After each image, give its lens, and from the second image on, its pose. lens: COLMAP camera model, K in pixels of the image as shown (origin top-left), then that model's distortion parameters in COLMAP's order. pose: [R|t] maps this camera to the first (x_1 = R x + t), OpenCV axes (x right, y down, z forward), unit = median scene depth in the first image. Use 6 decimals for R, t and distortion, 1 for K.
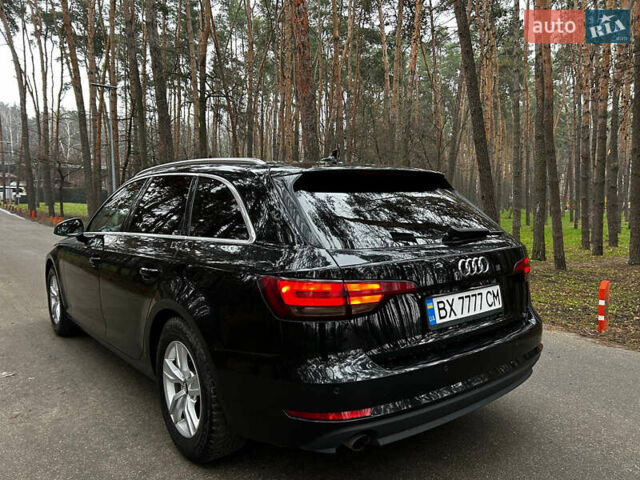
lens RADIAL K [[481.3, 0, 323.2], [0, 481.3, 241.9], [0, 0, 1]] dist [0.049036, -0.054004]
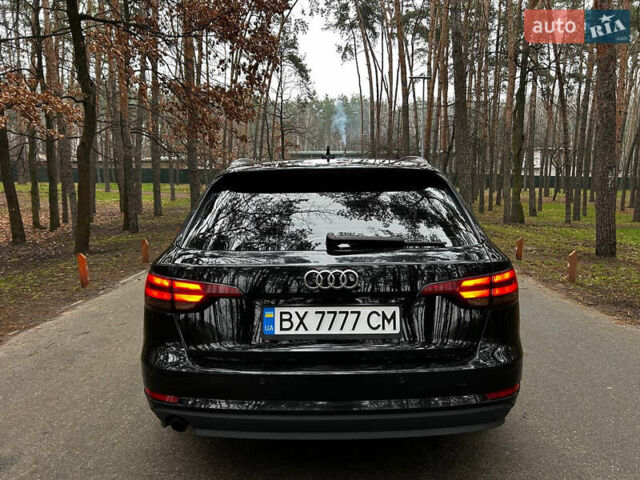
lens RADIAL K [[481.3, 0, 323.2], [0, 481.3, 241.9], [0, 0, 1]] dist [0.049036, -0.054004]
pose [[0.772126, 0.070374, -0.631561, 0.864231], [-0.045203, 0.997414, 0.055877, -0.068810], [0.633860, -0.014596, 0.773310, 0.307168]]
